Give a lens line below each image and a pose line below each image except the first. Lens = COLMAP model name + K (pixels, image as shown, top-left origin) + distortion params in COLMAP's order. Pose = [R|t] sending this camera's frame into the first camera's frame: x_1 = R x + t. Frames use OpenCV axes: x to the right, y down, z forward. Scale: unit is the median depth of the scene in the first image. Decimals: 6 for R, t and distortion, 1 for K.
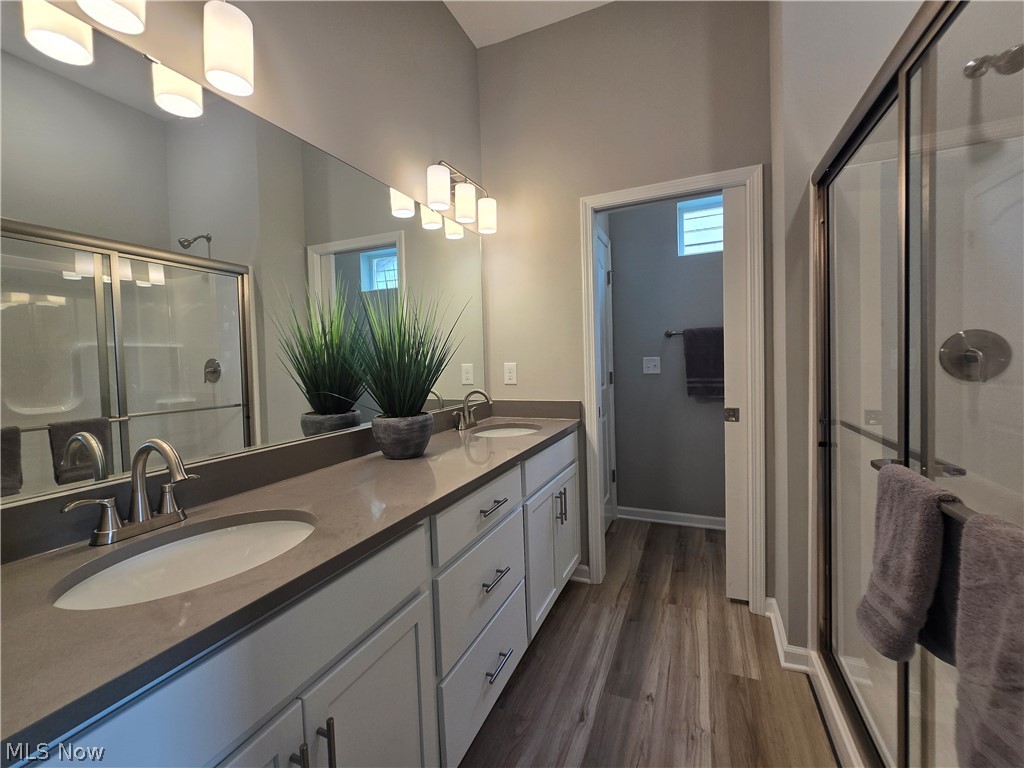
lens RADIAL K [[420.0, 0, 514.8], [0, 420.0, 377.0], [0, 0, 1]] dist [-0.002557, -0.000898]
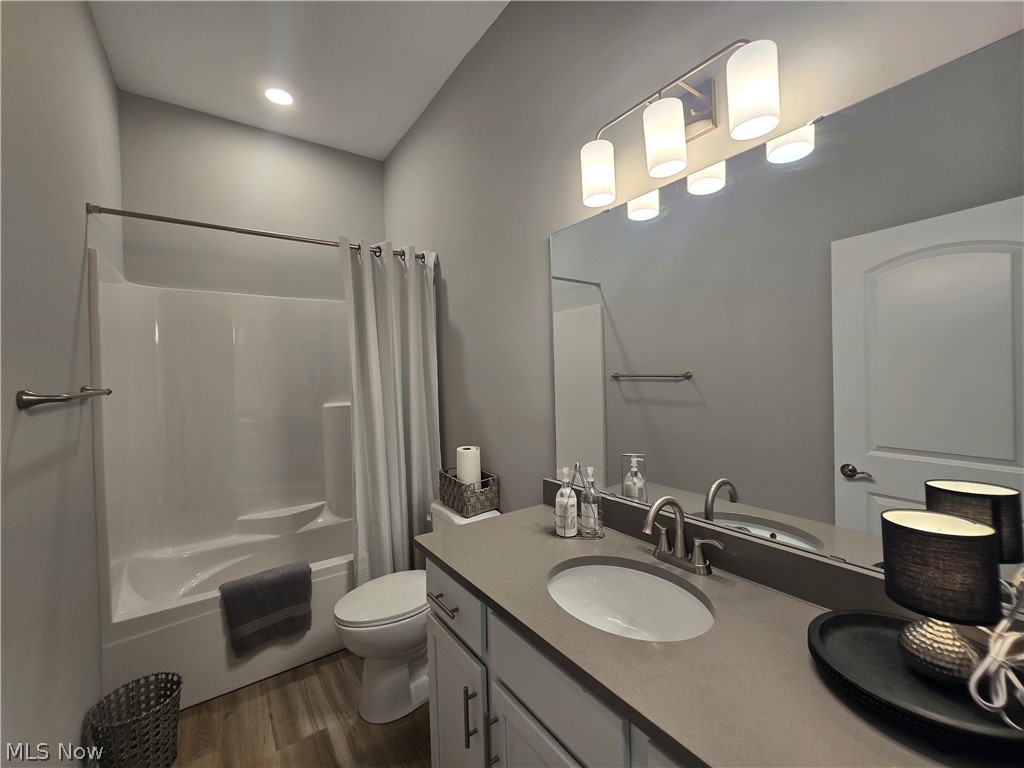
lens RADIAL K [[416.4, 0, 512.5], [0, 416.4, 371.4], [0, 0, 1]] dist [-0.001239, -0.000219]
pose [[-0.514272, 0.040312, -0.856679, 0.419983], [0.012508, 0.999141, 0.039507, -0.266611], [0.857536, 0.009602, -0.514335, 1.206607]]
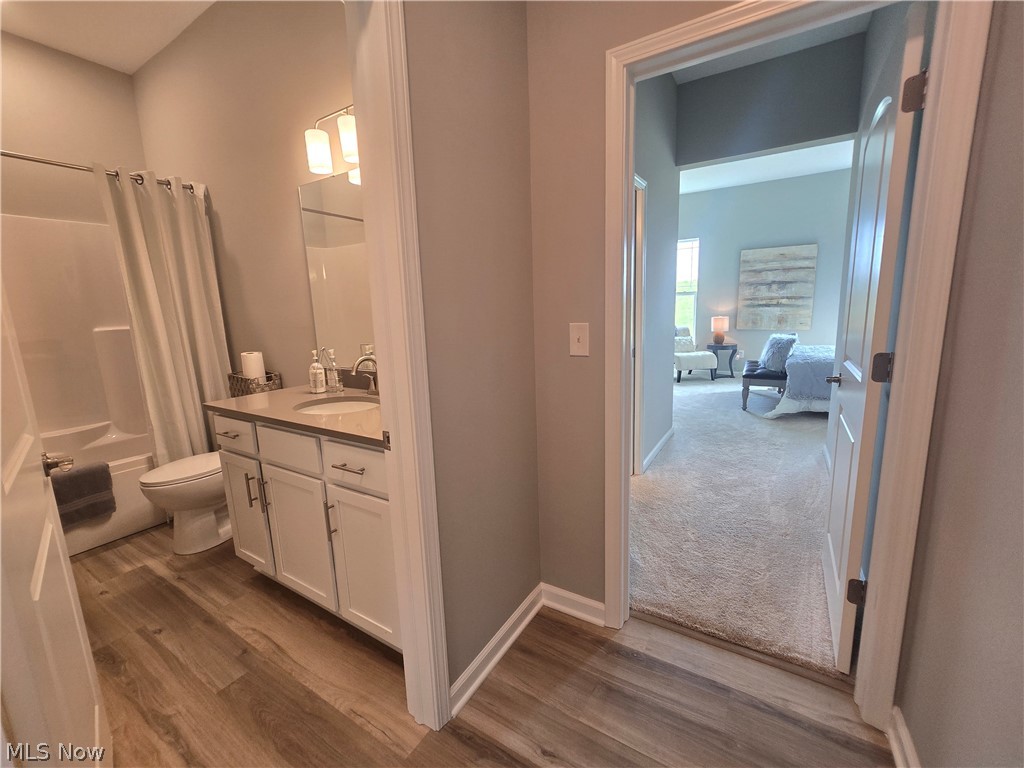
lens RADIAL K [[420.0, 0, 514.8], [0, 420.0, 377.0], [0, 0, 1]] dist [-0.002557, -0.000898]
pose [[-0.149780, 0.196533, -0.968990, 1.170842], [0.005266, 0.980190, 0.197991, -0.168215], [0.988705, 0.024552, -0.147847, 2.046843]]
